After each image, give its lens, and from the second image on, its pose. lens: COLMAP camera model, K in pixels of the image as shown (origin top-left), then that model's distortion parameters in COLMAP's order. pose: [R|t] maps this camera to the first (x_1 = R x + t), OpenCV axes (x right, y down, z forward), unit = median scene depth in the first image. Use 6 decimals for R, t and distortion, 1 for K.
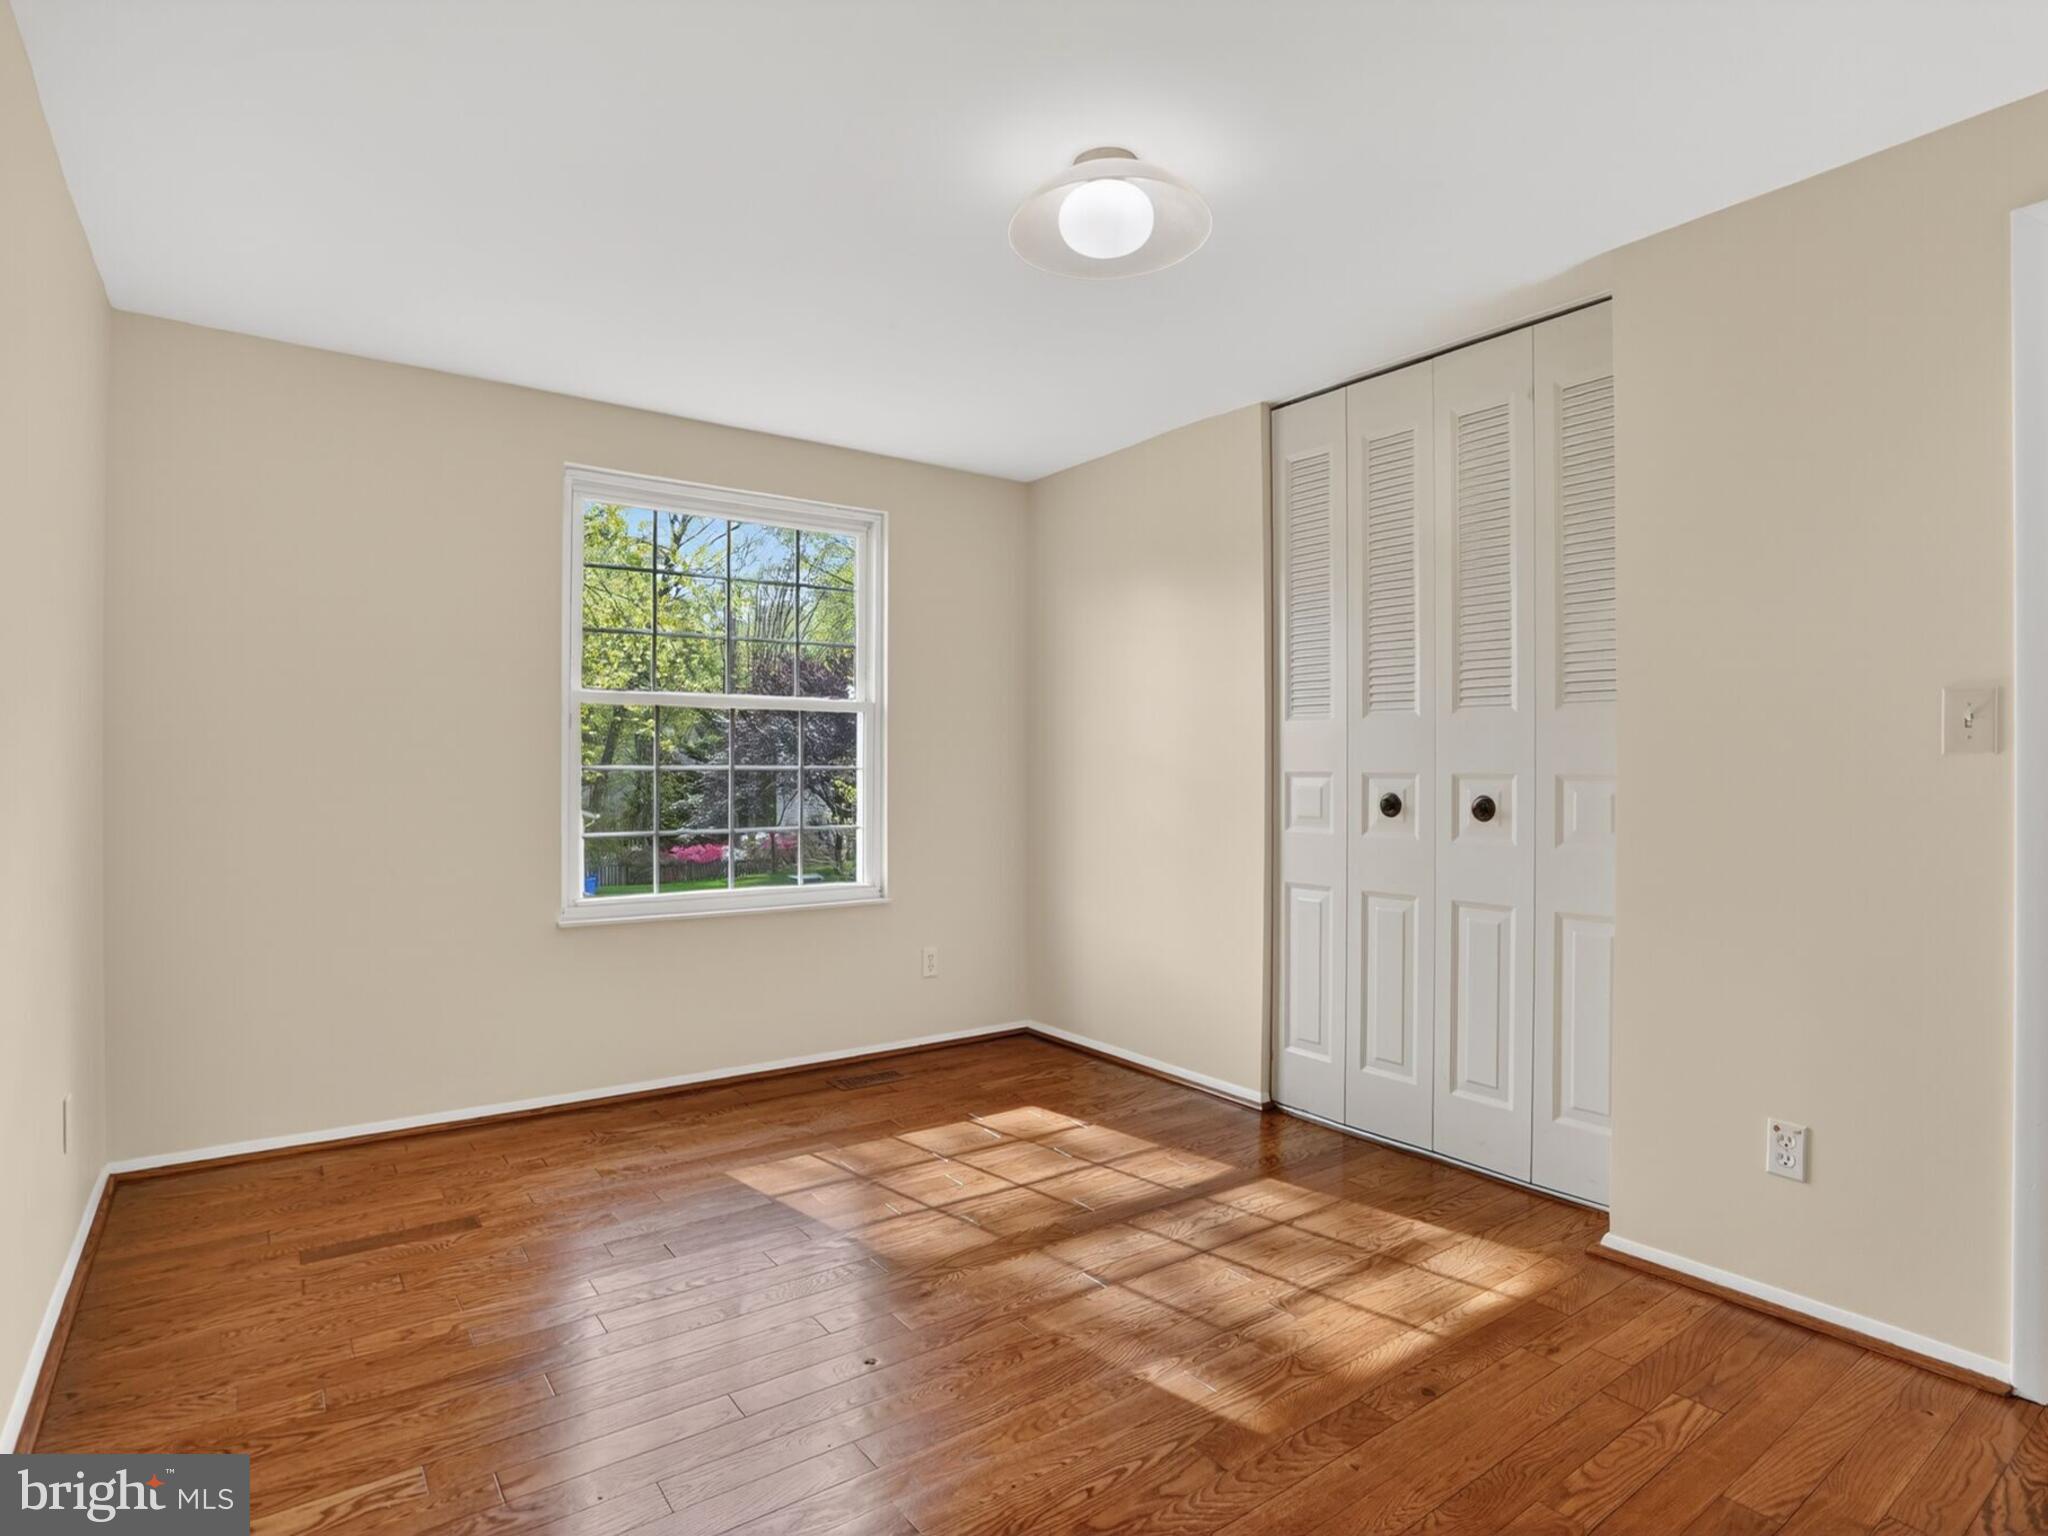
lens RADIAL K [[1060.2, 0, 1018.9], [0, 1060.2, 764.6], [0, 0, 1]] dist [-0.067528, 0.028810]
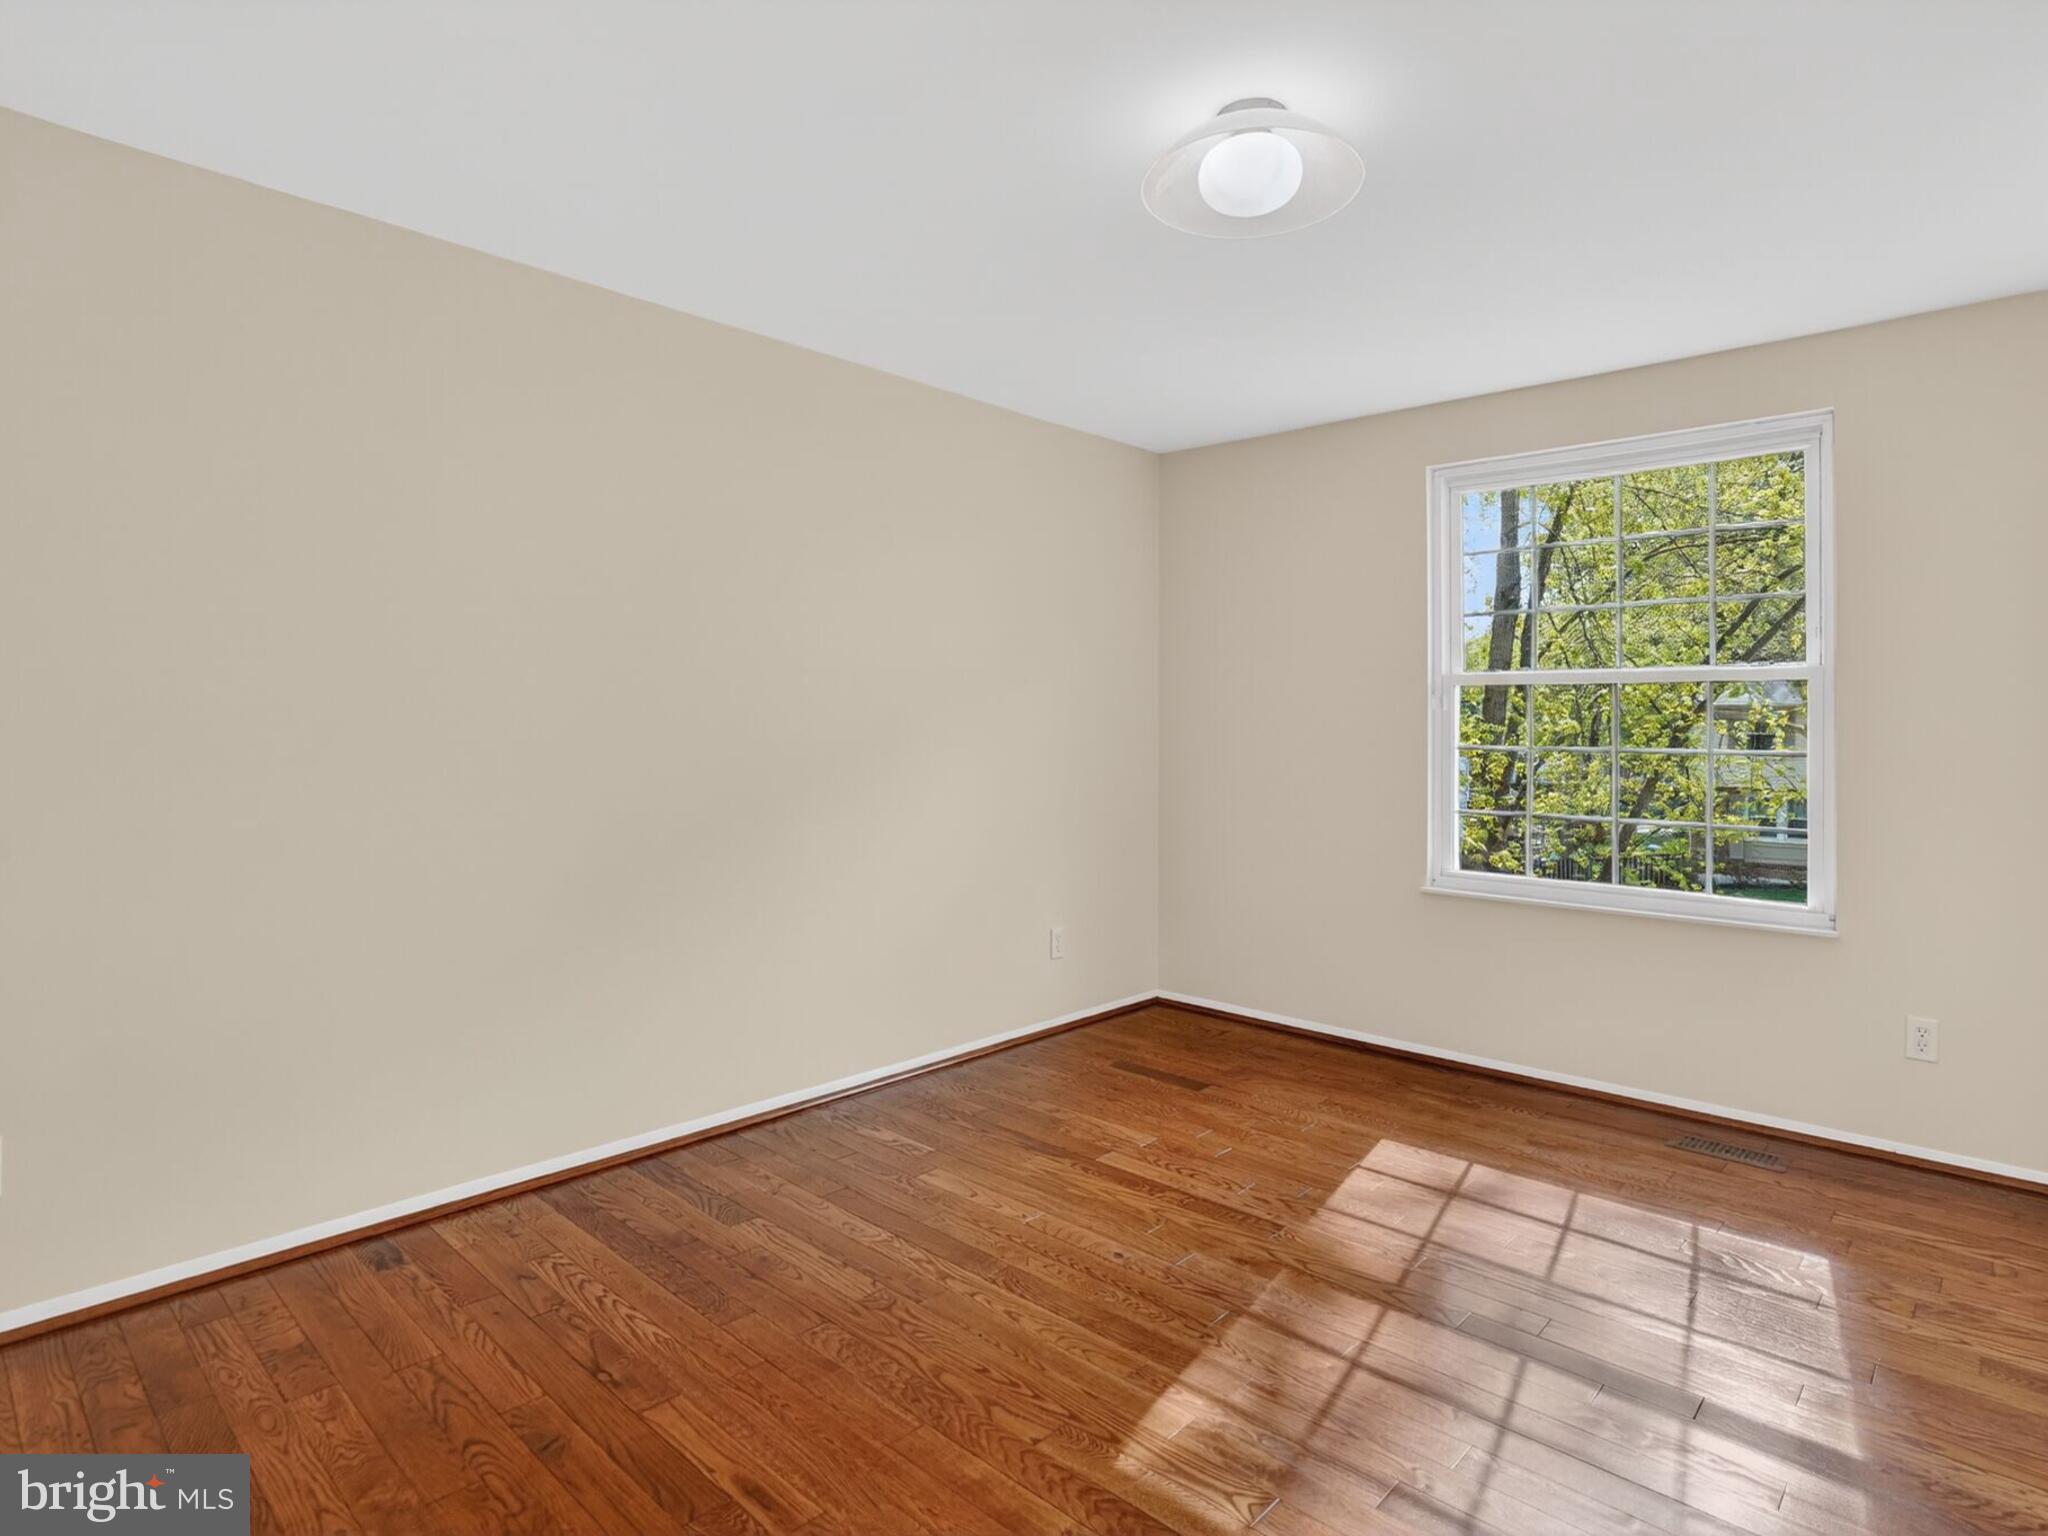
lens RADIAL K [[1060.2, 0, 1018.9], [0, 1060.2, 764.6], [0, 0, 1]] dist [-0.067528, 0.028810]
pose [[0.188254, 0.021685, -0.981881, 0.542565], [-0.007726, 0.999758, 0.020599, 0.001575], [0.982090, 0.003708, 0.188376, 0.368658]]
